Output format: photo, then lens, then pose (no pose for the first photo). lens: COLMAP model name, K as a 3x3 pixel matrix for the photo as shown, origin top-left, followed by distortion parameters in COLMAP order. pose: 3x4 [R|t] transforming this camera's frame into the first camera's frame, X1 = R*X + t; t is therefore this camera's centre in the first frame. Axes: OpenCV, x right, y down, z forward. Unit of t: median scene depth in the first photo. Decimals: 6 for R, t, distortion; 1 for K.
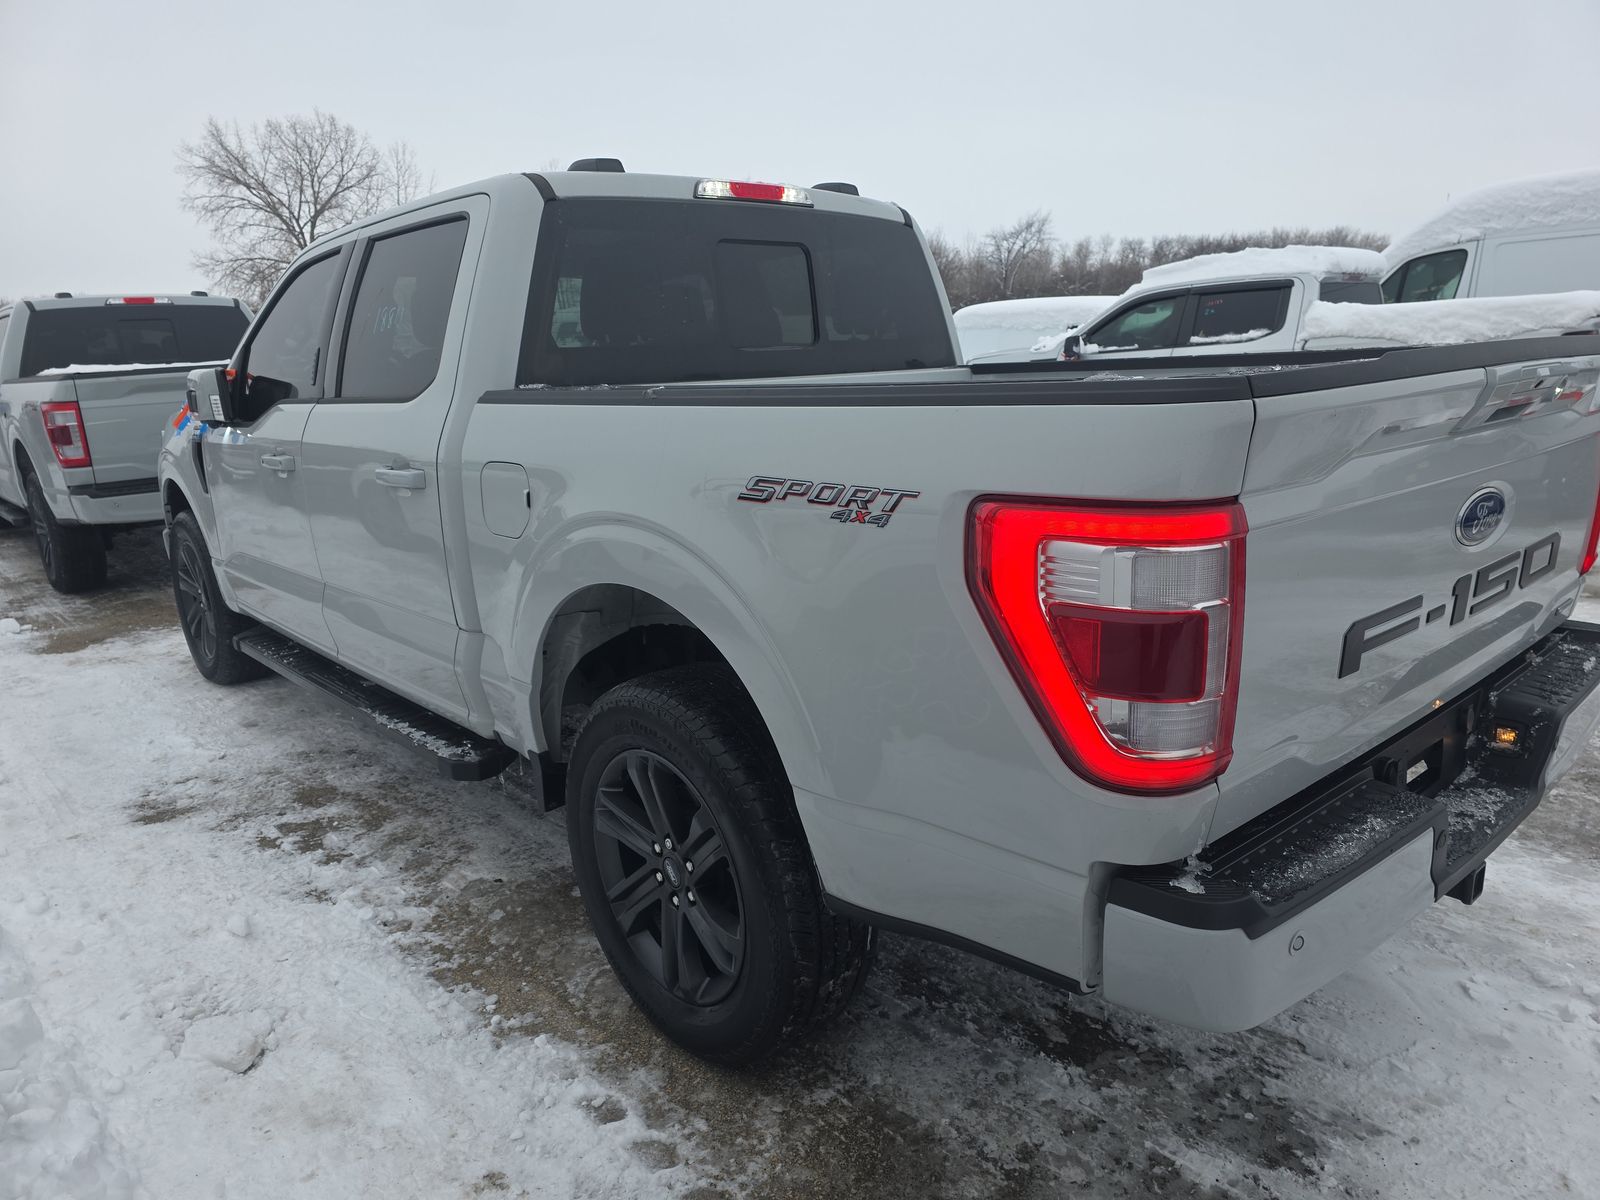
lens RADIAL K [[1071.0, 0, 813.6], [0, 1071.0, 612.2], [0, 0, 1]] dist [0.051827, -0.037885]
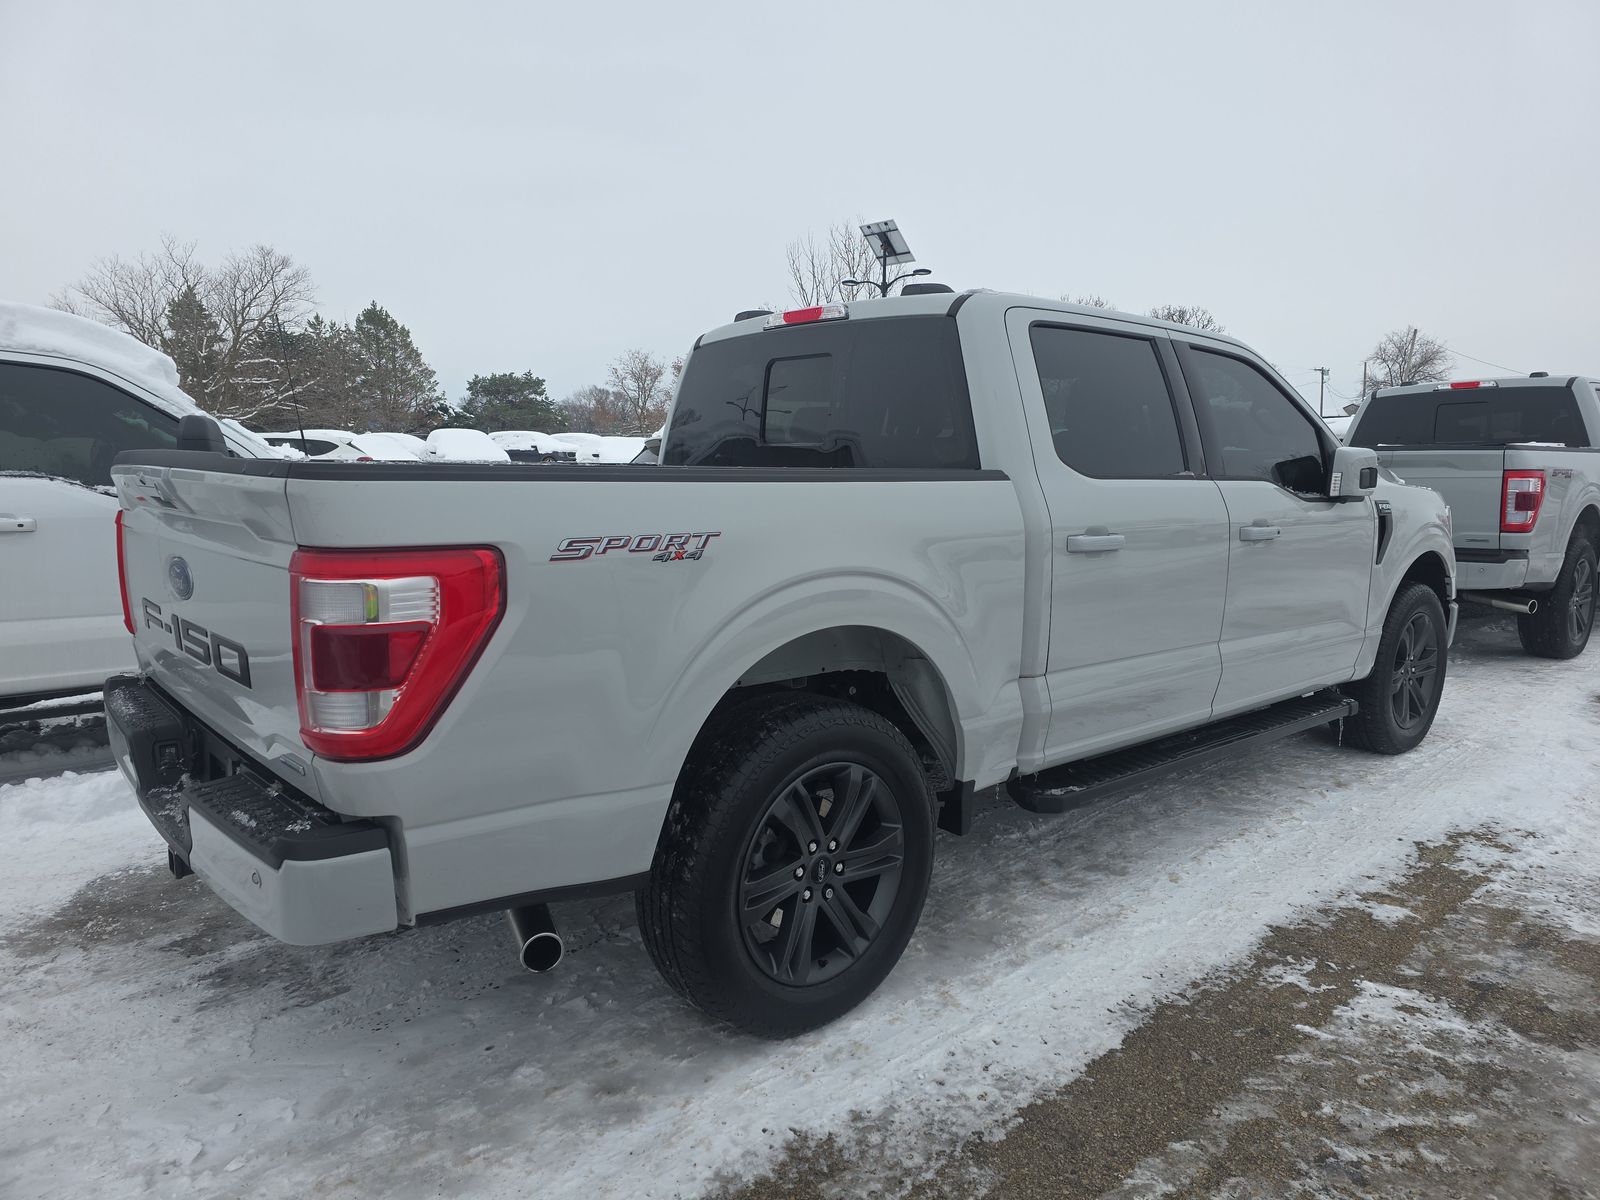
lens RADIAL K [[1071.0, 0, 802.2], [0, 1071.0, 592.9], [0, 0, 1]] dist [0.051827, -0.037885]
pose [[-0.024938, 0.156965, -0.987289, 1.609579], [-0.234460, 0.959132, 0.158411, -0.388233], [0.971806, 0.235430, 0.012883, 1.447353]]
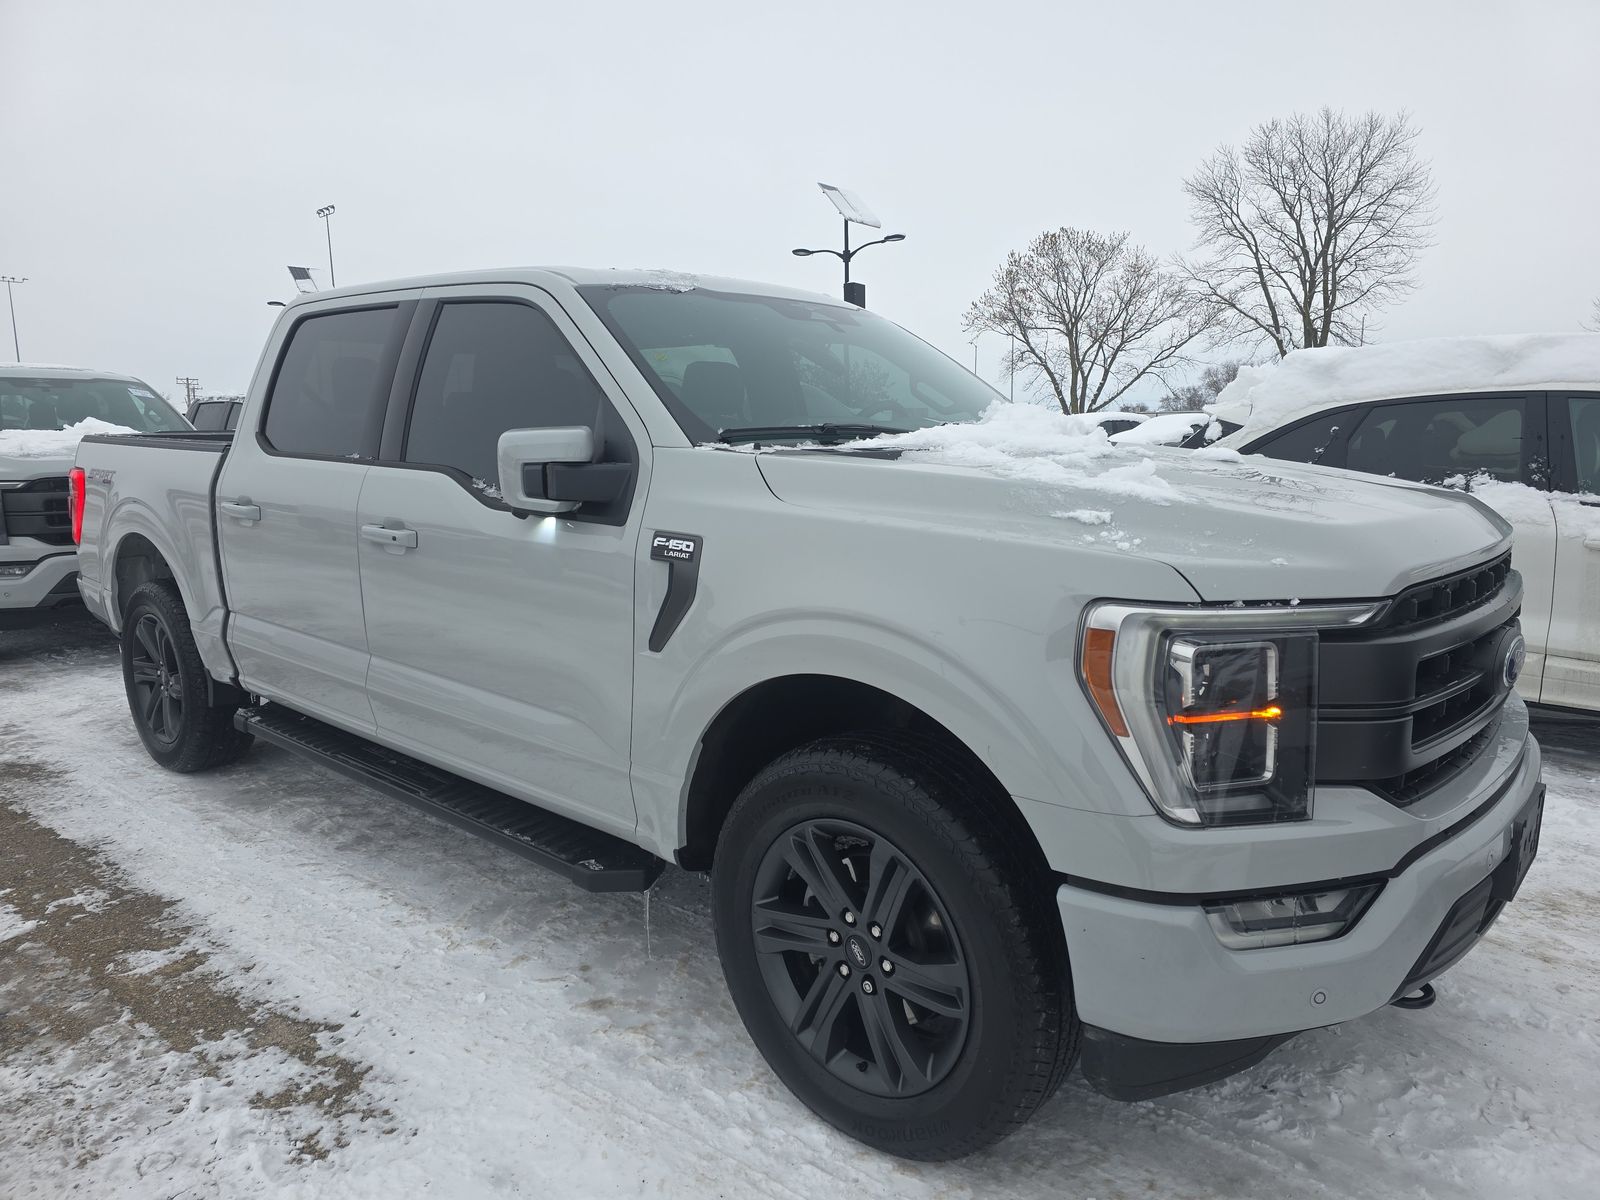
lens RADIAL K [[1071.0, 0, 816.0], [0, 1071.0, 597.8], [0, 0, 1]] dist [0.051827, -0.037885]
pose [[-0.992979, 0.047068, -0.108526, -0.484098], [0.001053, 0.920914, 0.389765, -0.832120], [0.118289, 0.386914, -0.914497, 3.472184]]
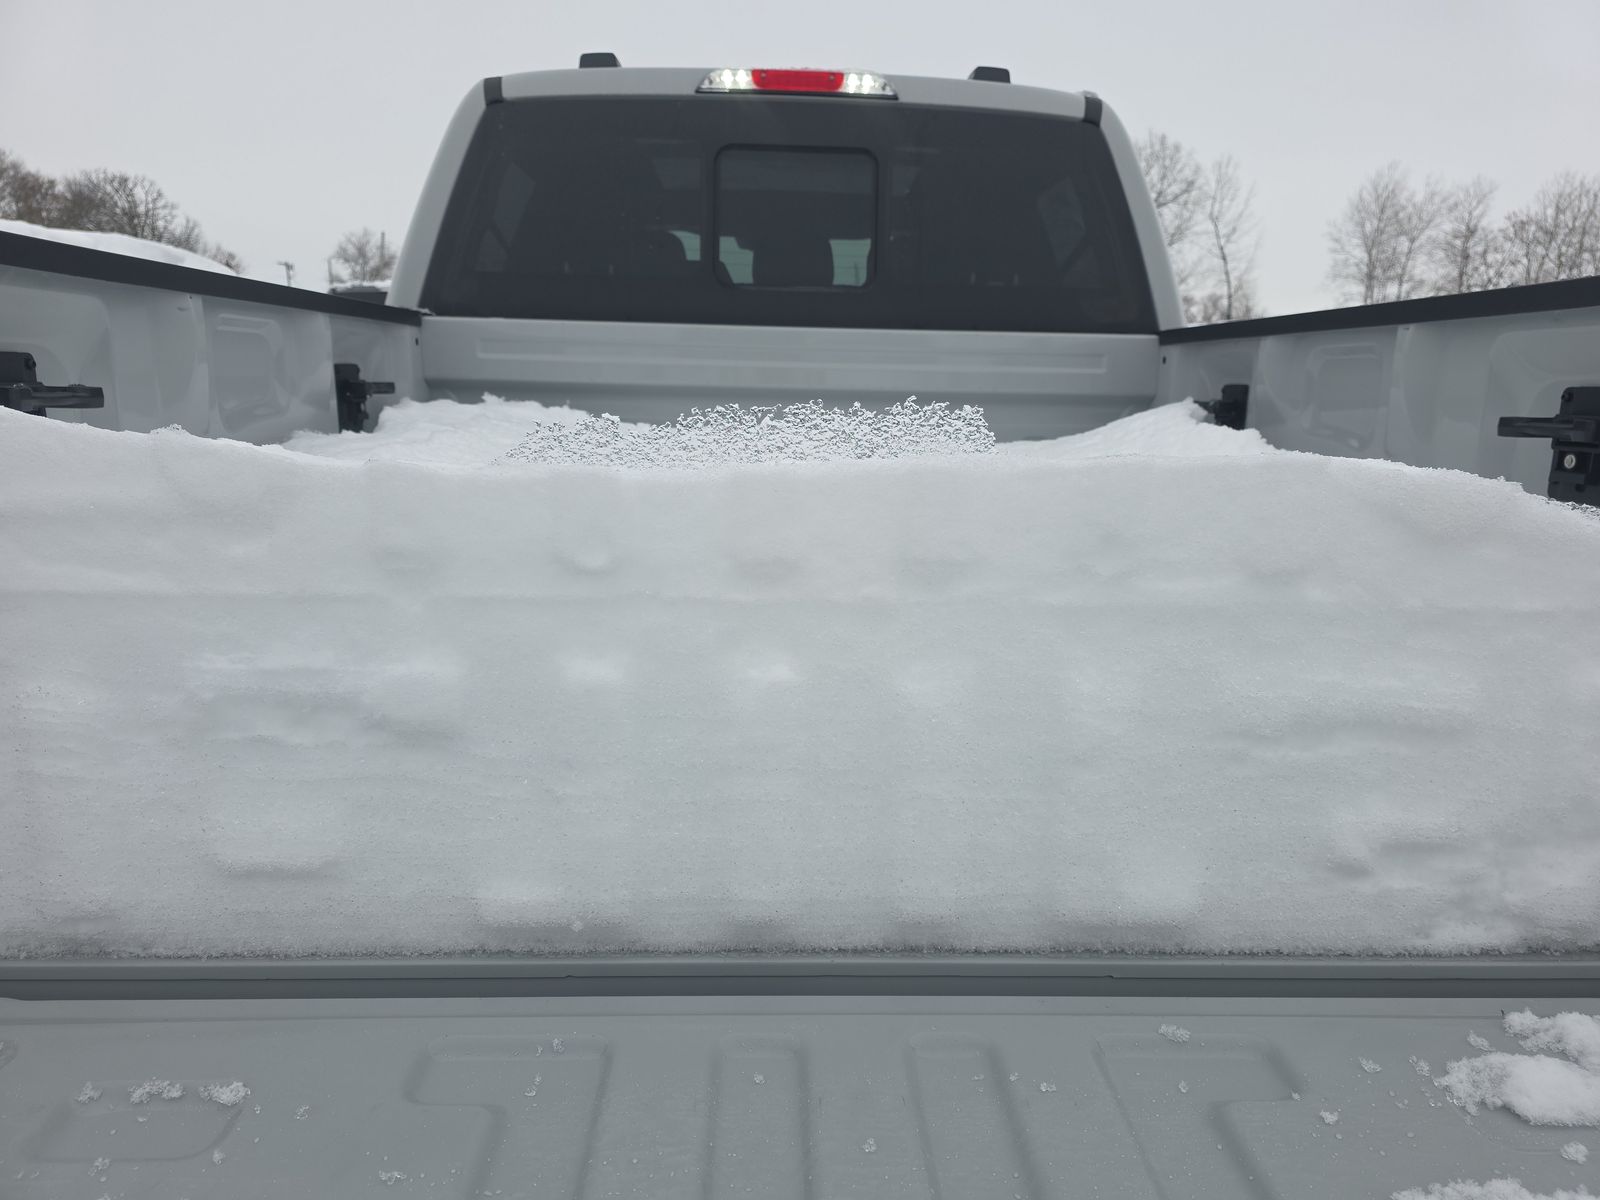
lens RADIAL K [[1071.0, 0, 791.9], [0, 1071.0, 602.3], [0, 0, 1]] dist [0.051827, -0.037885]
pose [[0.759973, 0.185297, -0.622981, 0.666656], [-0.197985, 0.978947, 0.049652, -0.093084], [0.619066, 0.085607, 0.780659, 0.596850]]
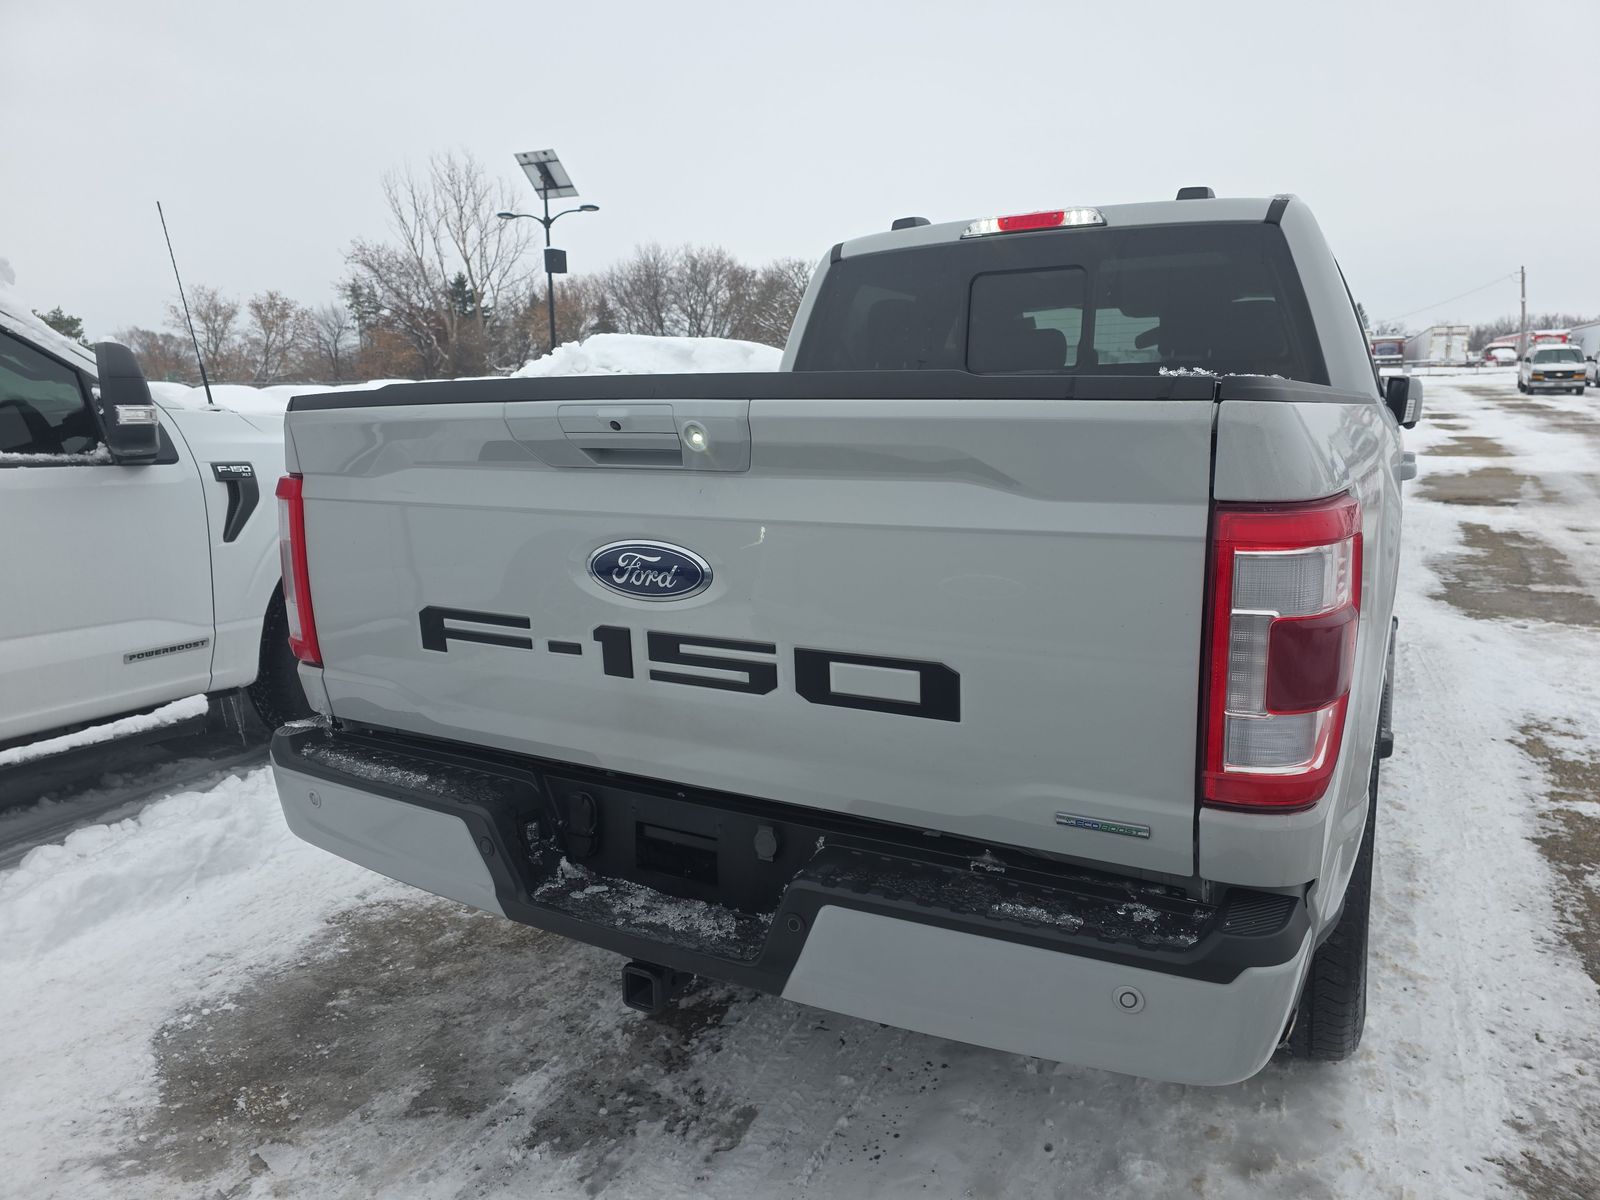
lens RADIAL K [[1071.0, 0, 808.3], [0, 1071.0, 597.3], [0, 0, 1]] dist [0.051827, -0.037885]
pose [[0.327162, 0.194215, -0.924795, 1.232775], [-0.217726, 0.967813, 0.126225, -0.173827], [0.919544, 0.160056, 0.358918, 0.675689]]
